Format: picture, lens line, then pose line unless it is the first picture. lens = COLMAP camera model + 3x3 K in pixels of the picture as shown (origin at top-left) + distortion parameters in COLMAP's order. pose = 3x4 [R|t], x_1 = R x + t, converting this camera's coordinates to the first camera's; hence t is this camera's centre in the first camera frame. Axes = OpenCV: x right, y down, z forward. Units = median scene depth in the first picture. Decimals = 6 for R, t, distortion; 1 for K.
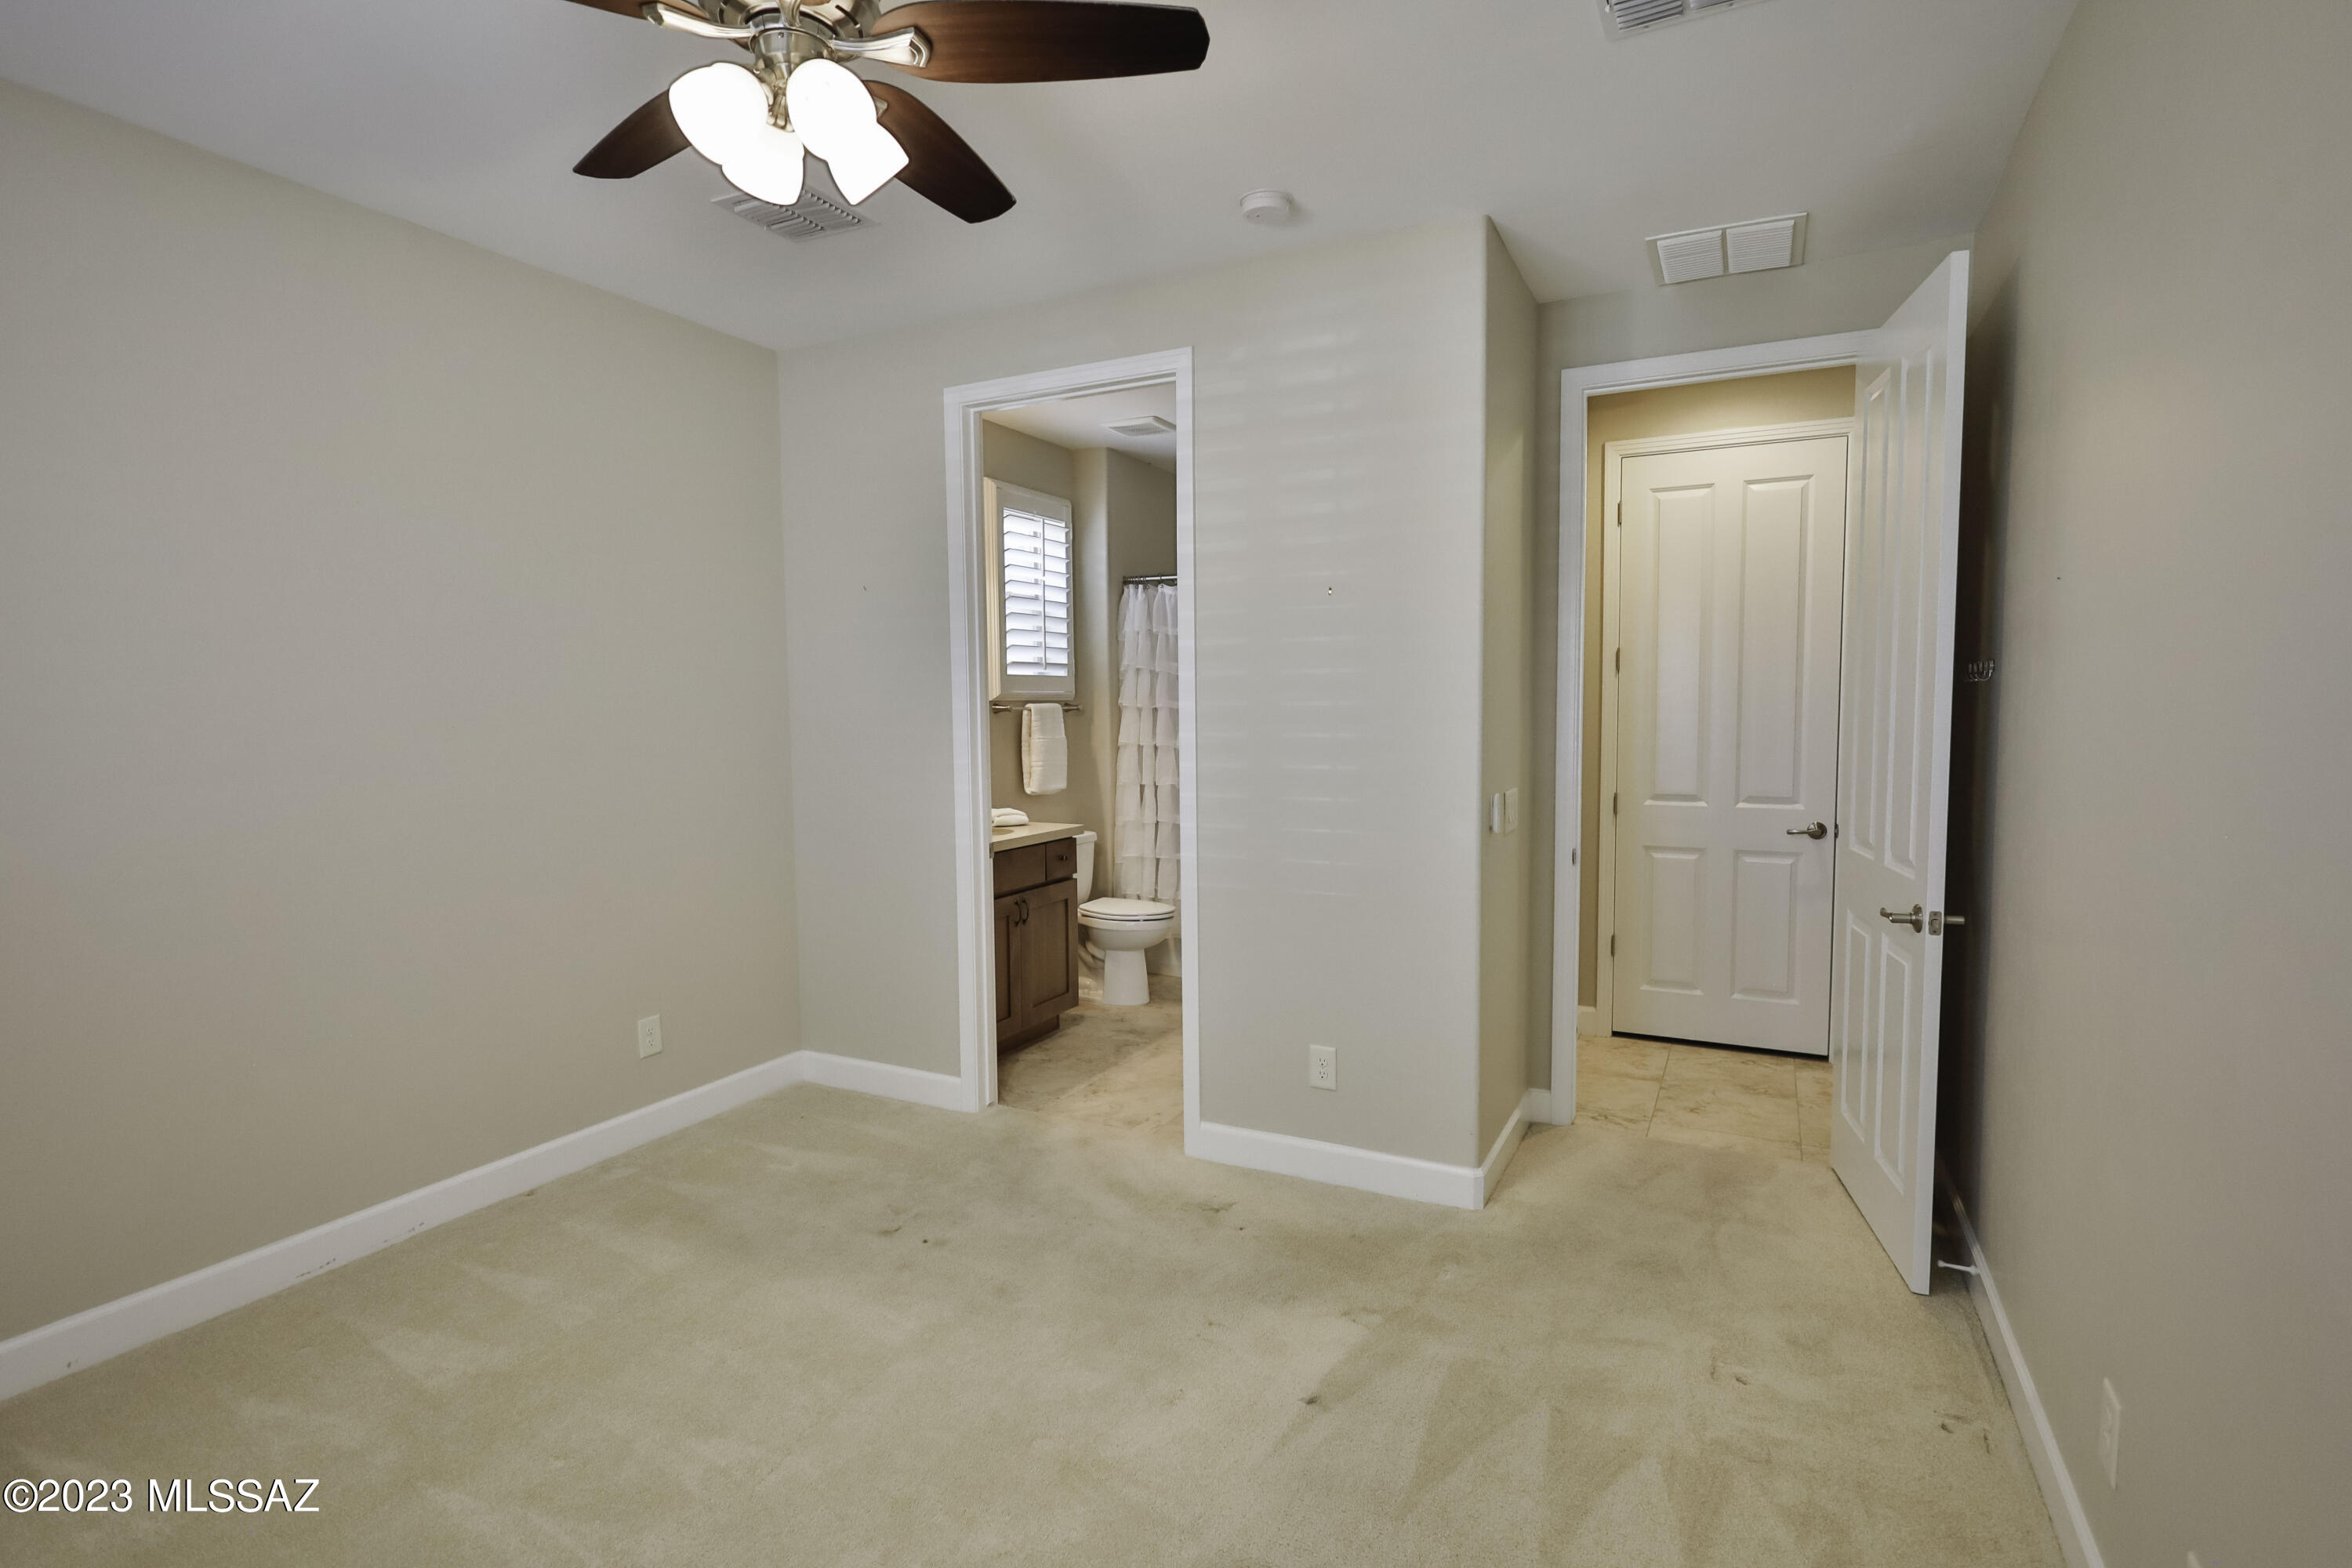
lens RADIAL K [[1164.1, 0, 1168.5], [0, 1164.1, 782.2], [0, 0, 1]] dist [0.003341, -0.001394]
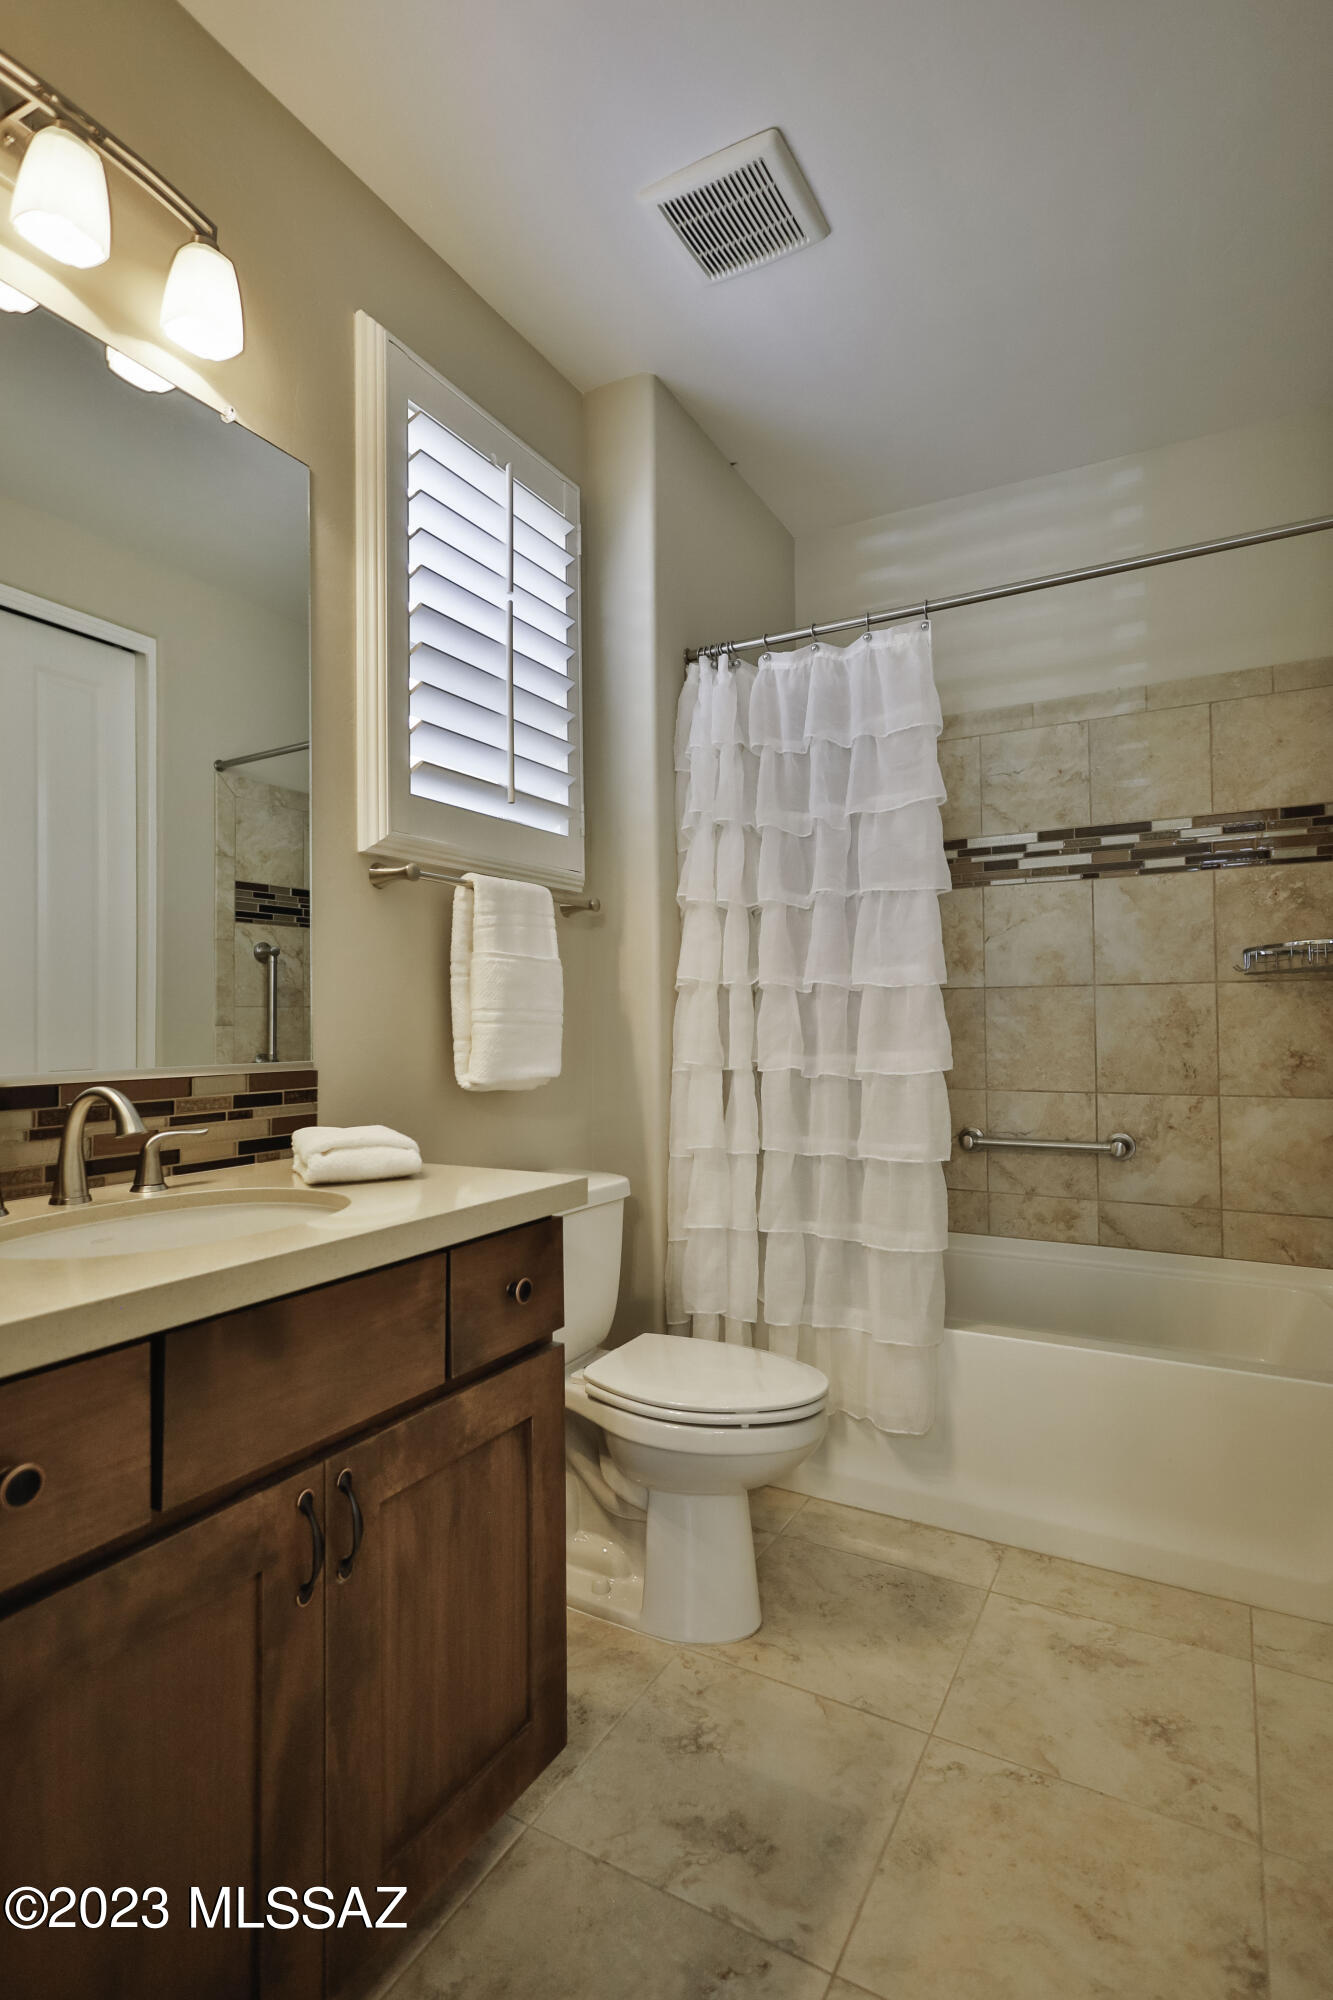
lens RADIAL K [[989.9, 0, 667.2], [0, 989.9, 996.4], [0, 0, 1]] dist [0.003341, -0.001394]
pose [[0.999467, -0.002491, -0.032564, -0.036465], [-0.000553, 0.995652, -0.093148, 0.010317], [0.032654, 0.093116, 0.995120, 0.648266]]
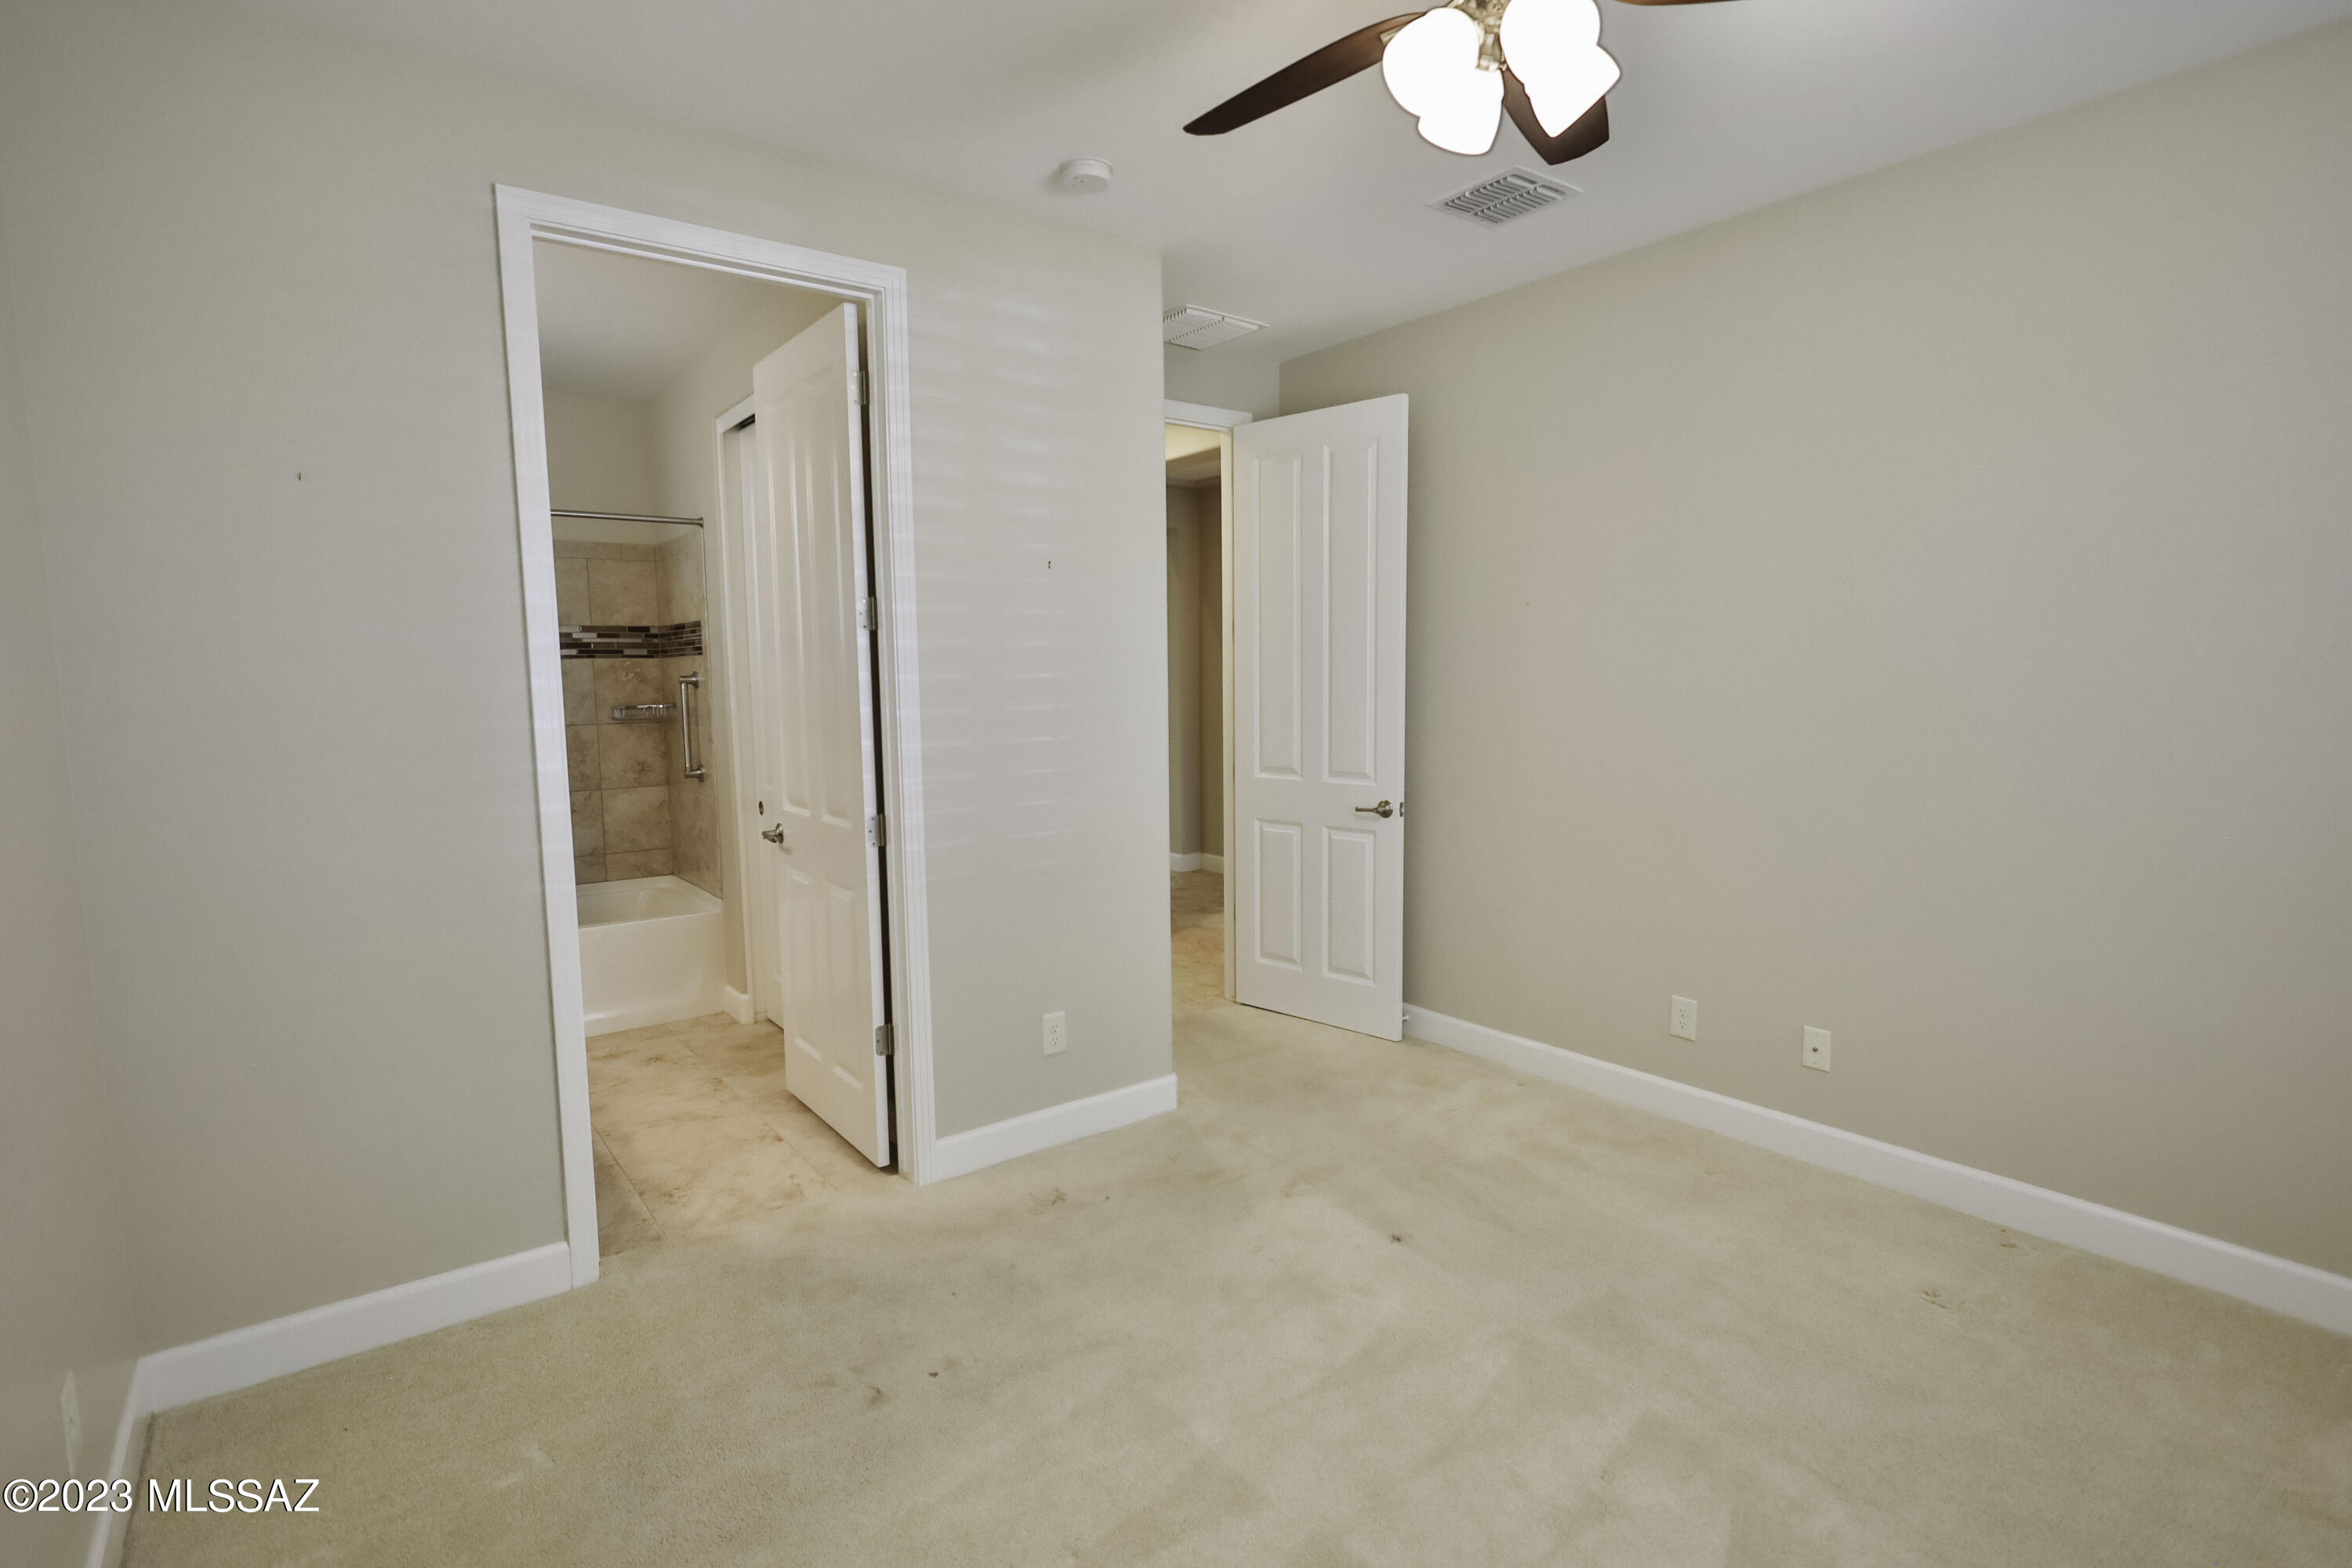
lens RADIAL K [[1164.1, 0, 1181.3], [0, 1164.1, 778.2], [0, 0, 1]] dist [0.003341, -0.001394]
pose [[0.424157, -0.080605, 0.901994, -0.452526], [0.069805, 0.995977, 0.056179, -0.016867], [-0.902894, 0.039136, 0.428077, 0.285854]]
